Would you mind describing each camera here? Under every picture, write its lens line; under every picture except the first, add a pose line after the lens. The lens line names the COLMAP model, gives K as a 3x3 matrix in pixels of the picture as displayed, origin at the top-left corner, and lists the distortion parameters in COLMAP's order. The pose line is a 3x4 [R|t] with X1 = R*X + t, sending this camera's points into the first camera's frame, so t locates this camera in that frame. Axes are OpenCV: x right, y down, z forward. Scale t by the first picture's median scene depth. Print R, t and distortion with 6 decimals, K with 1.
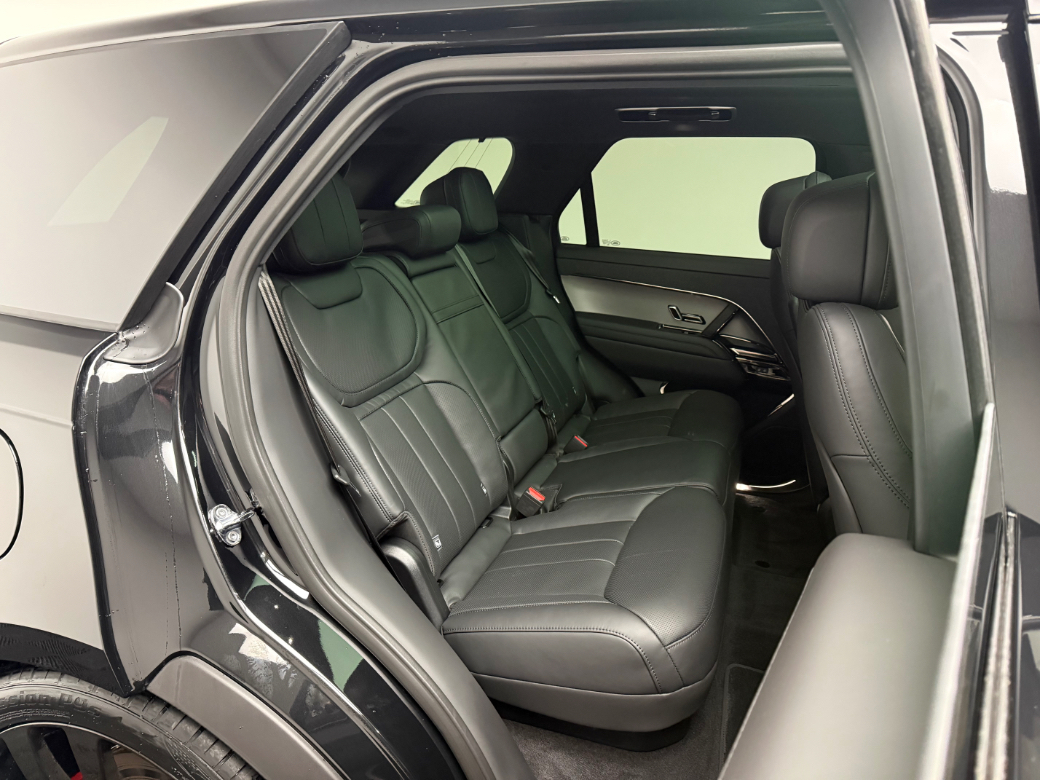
lens RADIAL K [[726.6, 0, 500.2], [0, 726.6, 388.0], [0, 0, 1]] dist [0.174470, -0.347148]
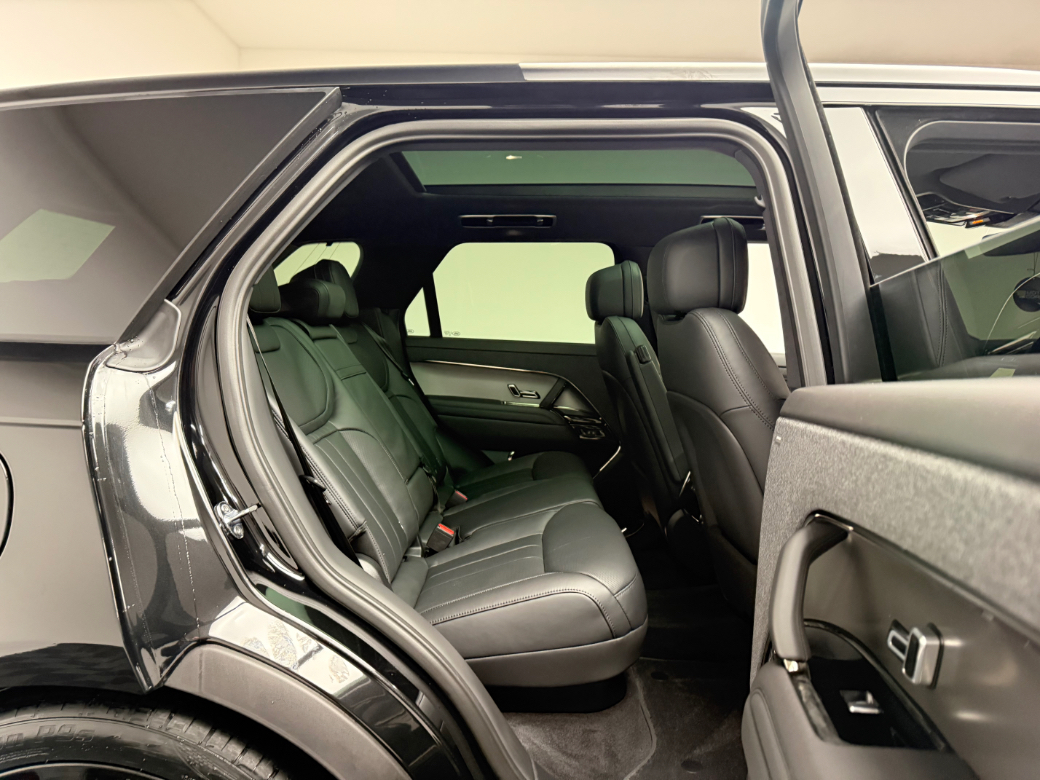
lens RADIAL K [[726.6, 0, 500.2], [0, 726.6, 388.0], [0, 0, 1]] dist [0.174470, -0.347148]
pose [[0.950072, -0.038288, 0.309671, -0.206271], [0.097087, 0.979453, -0.176765, 0.142570], [-0.296541, 0.198004, 0.934269, -0.083381]]
